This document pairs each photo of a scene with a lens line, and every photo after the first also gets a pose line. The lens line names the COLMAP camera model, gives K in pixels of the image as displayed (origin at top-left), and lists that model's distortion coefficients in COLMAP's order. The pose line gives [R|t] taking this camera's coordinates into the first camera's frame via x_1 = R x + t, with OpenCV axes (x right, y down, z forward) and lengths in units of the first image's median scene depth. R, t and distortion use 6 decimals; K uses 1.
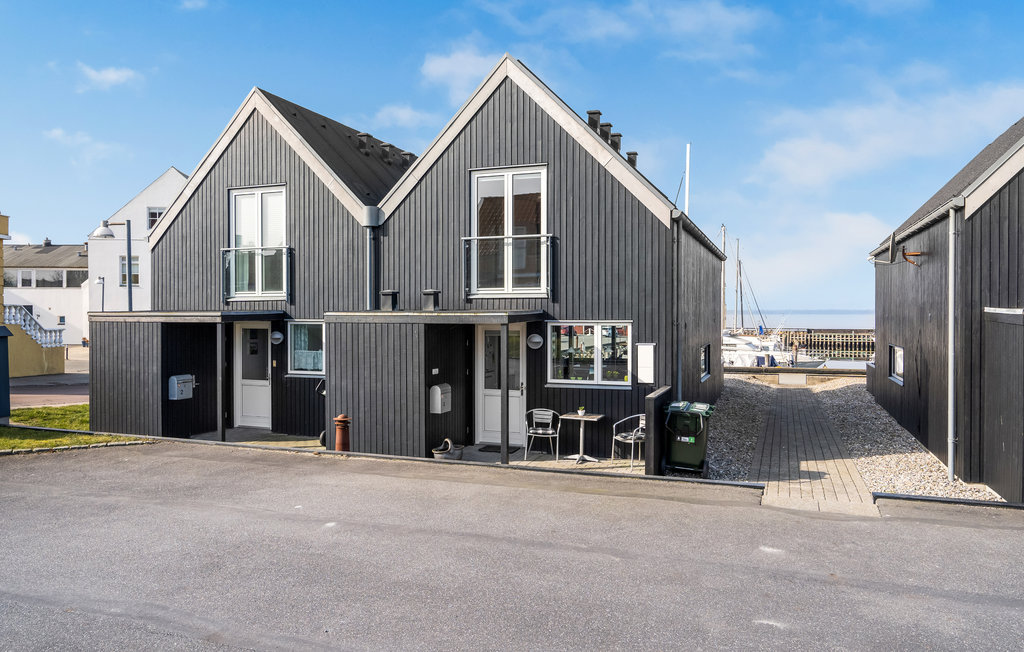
lens RADIAL K [[700.8, 0, 510.6], [0, 700.8, 326.4], [0, 0, 1]] dist [-0.006743, -0.003462]
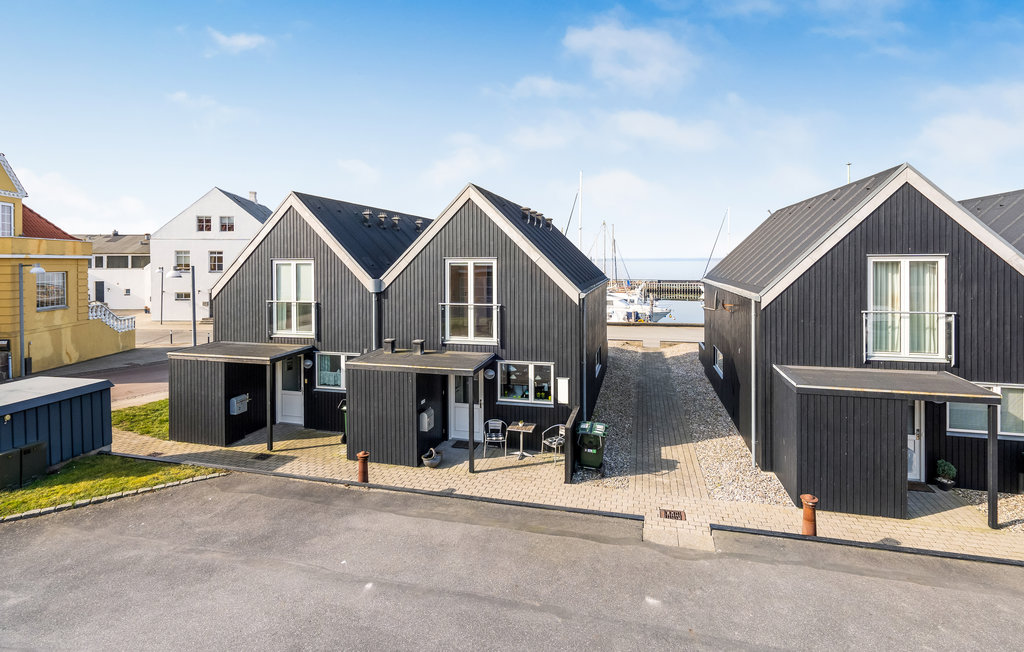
lens RADIAL K [[476.1, 0, 514.5], [0, 476.1, 319.4], [0, 0, 1]] dist [-0.003836, 0.001123]
pose [[0.994797, -0.007395, 0.101611, -0.015160], [0.007632, 0.999969, -0.001938, -0.097665], [-0.101594, 0.002704, 0.994822, -0.018074]]
